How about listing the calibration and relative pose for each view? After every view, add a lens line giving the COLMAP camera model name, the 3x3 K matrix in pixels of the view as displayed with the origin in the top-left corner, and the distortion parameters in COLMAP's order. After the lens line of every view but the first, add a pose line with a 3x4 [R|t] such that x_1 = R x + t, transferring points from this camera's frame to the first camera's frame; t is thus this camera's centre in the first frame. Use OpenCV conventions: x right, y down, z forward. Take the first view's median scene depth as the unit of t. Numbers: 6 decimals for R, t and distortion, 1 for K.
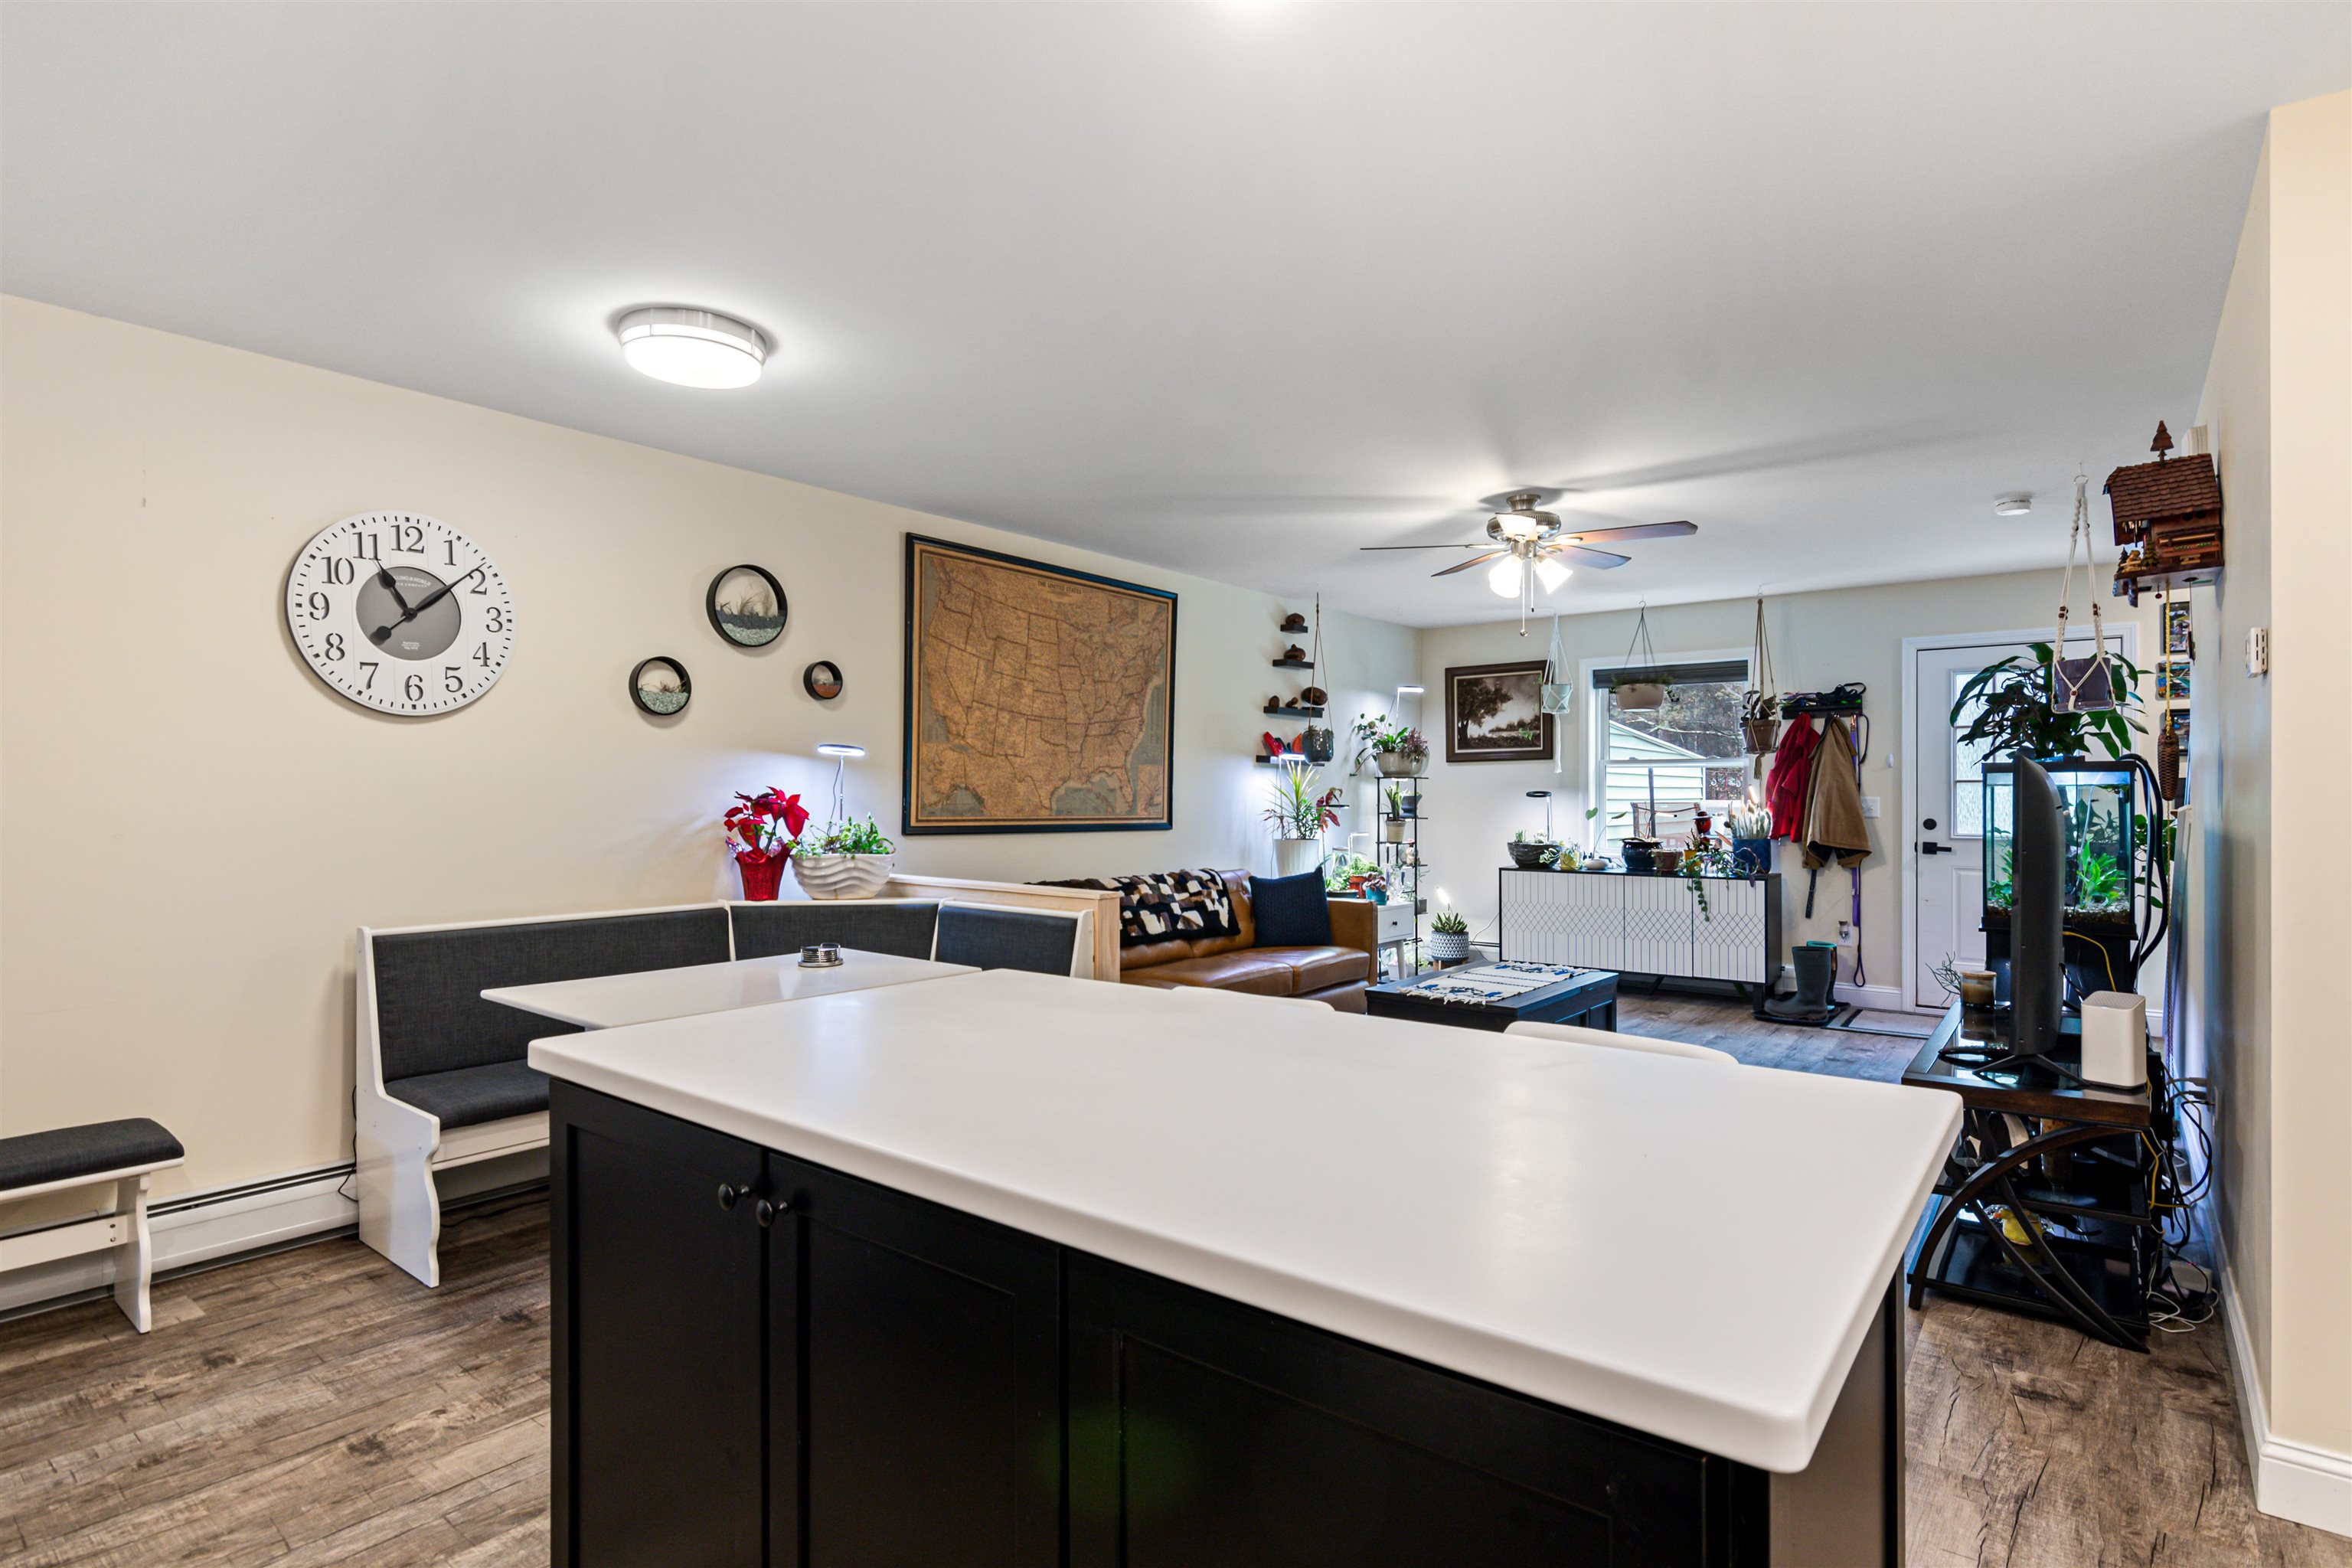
lens RADIAL K [[1172.3, 0, 1173.2], [0, 1172.3, 792.6], [0, 0, 1]] dist [-0.002603, -0.000562]
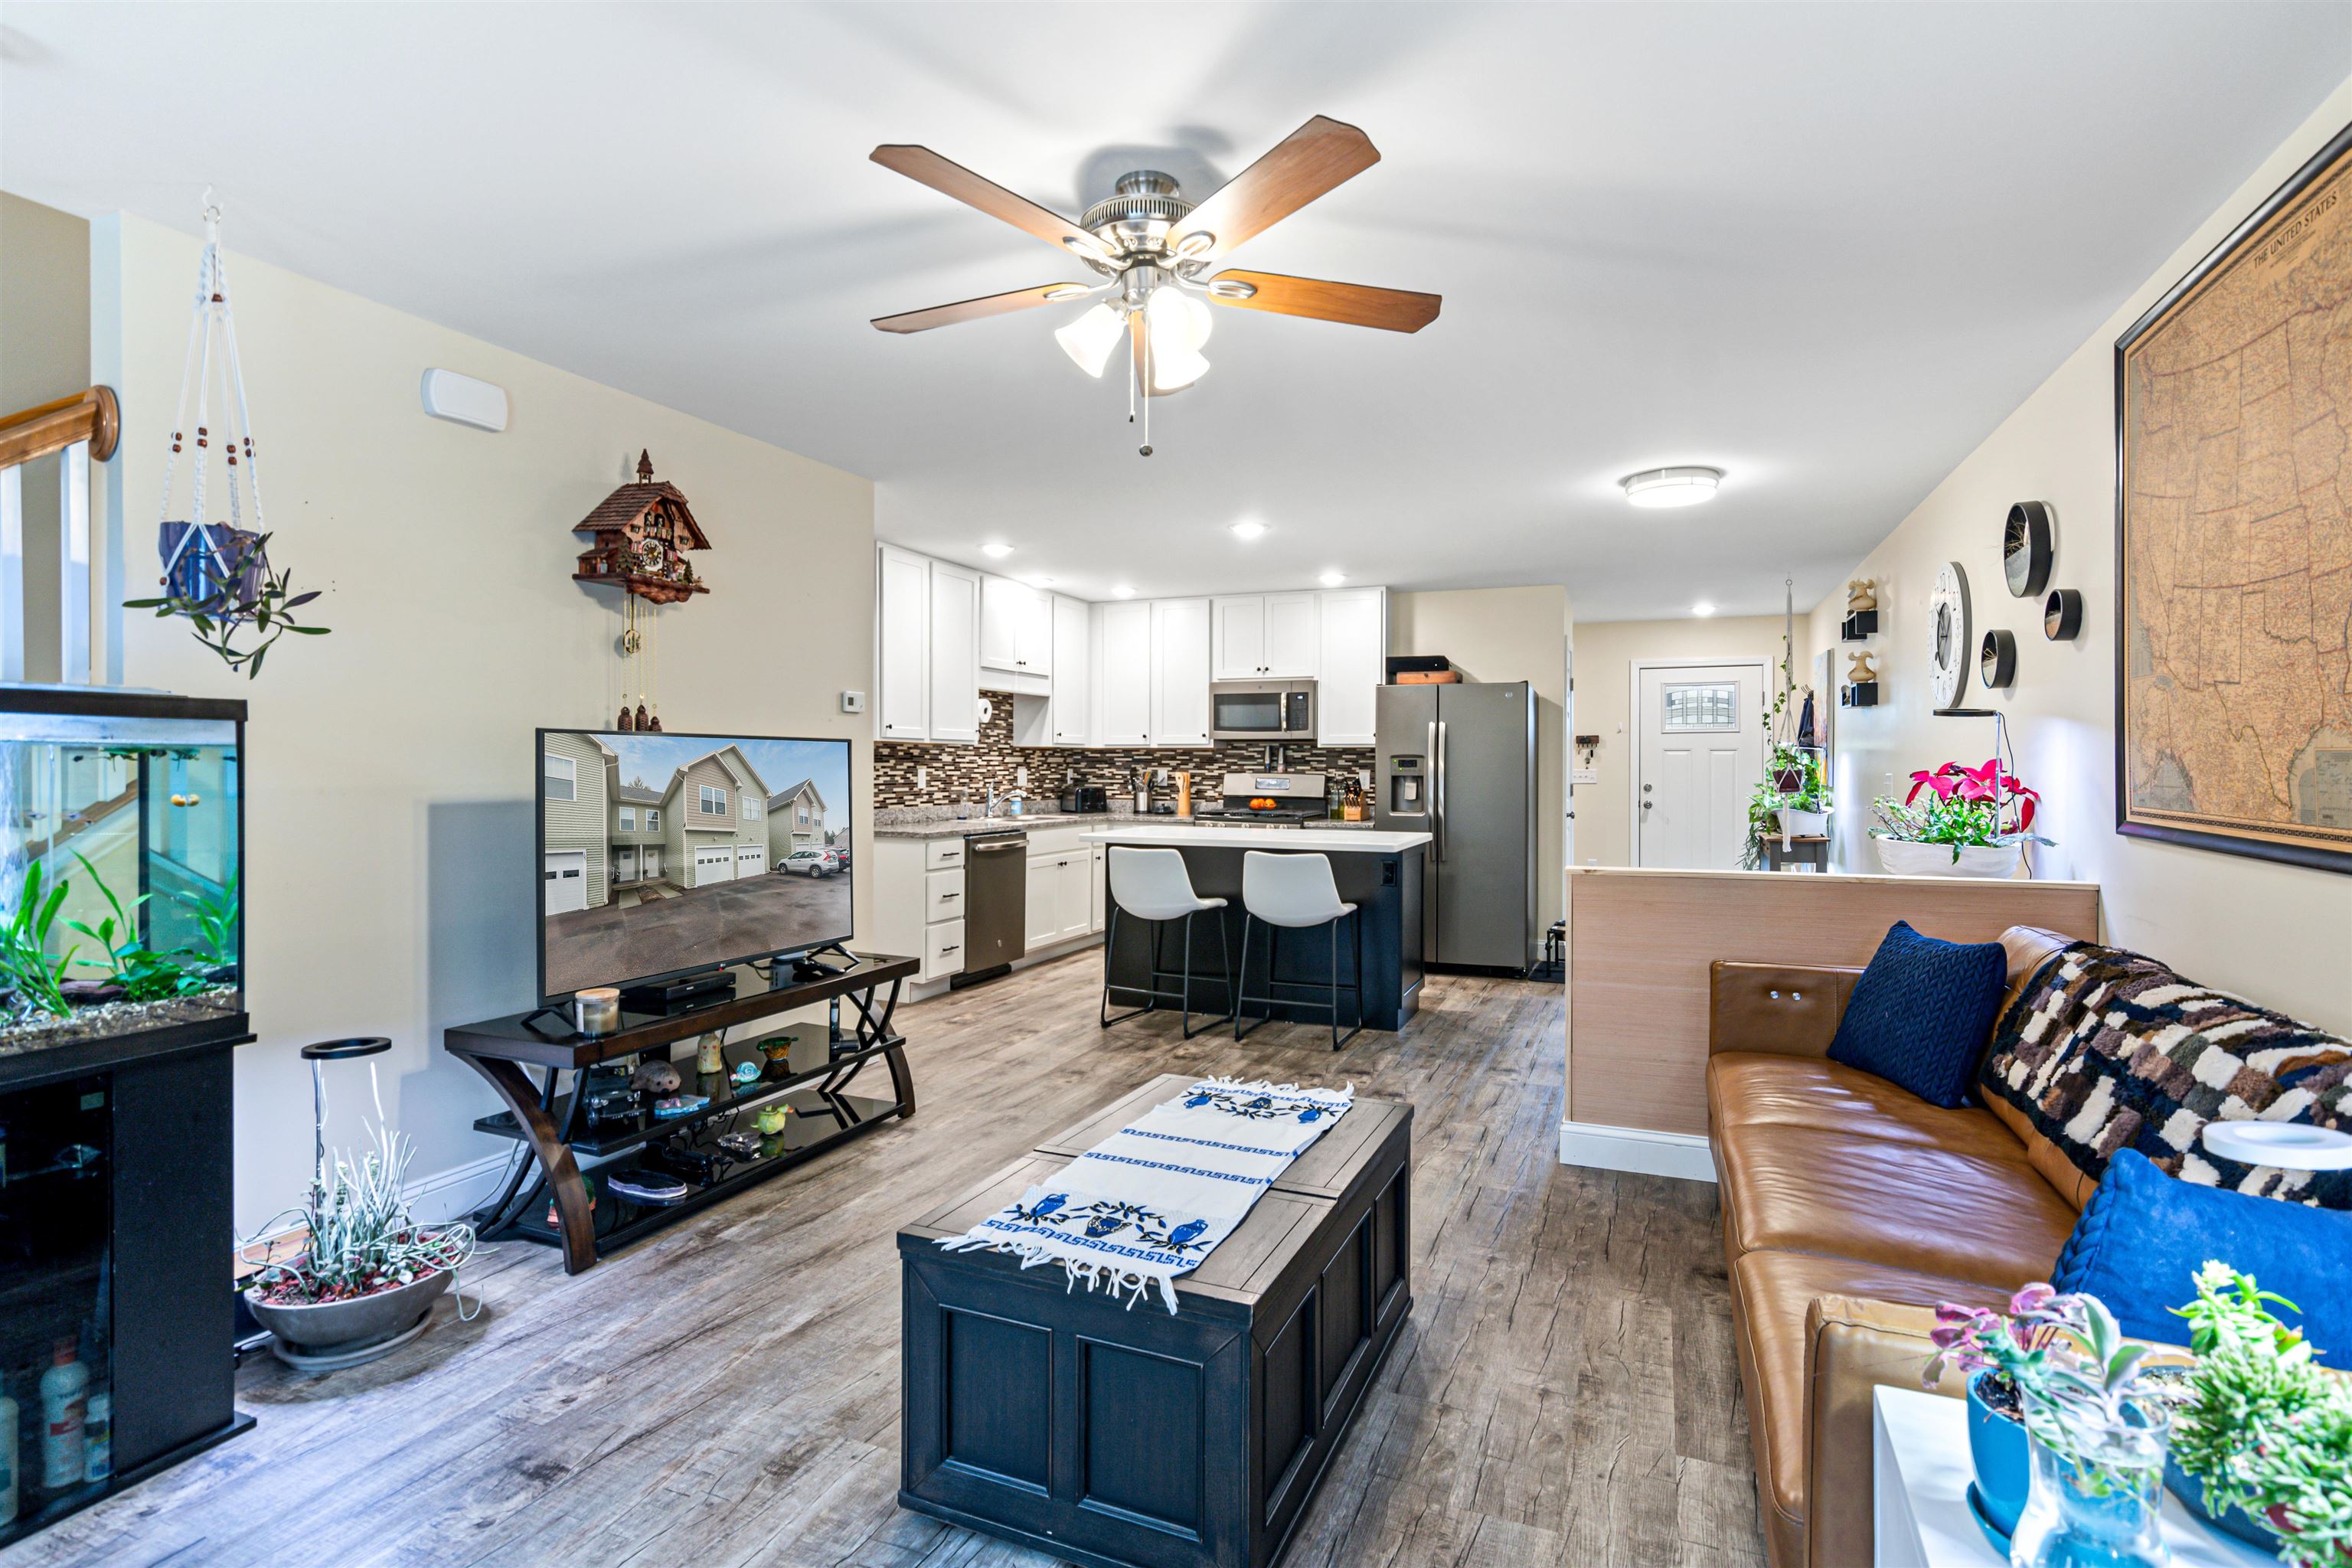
lens RADIAL K [[1134.8, 0, 1170.5], [0, 1134.8, 772.2], [0, 0, 1]] dist [-0.007264, -0.000389]
pose [[-0.963733, -0.001399, -0.266864, 0.291907], [-0.002314, 0.999992, 0.003114, 0.001998], [0.266858, 0.003619, -0.963729, 1.026494]]
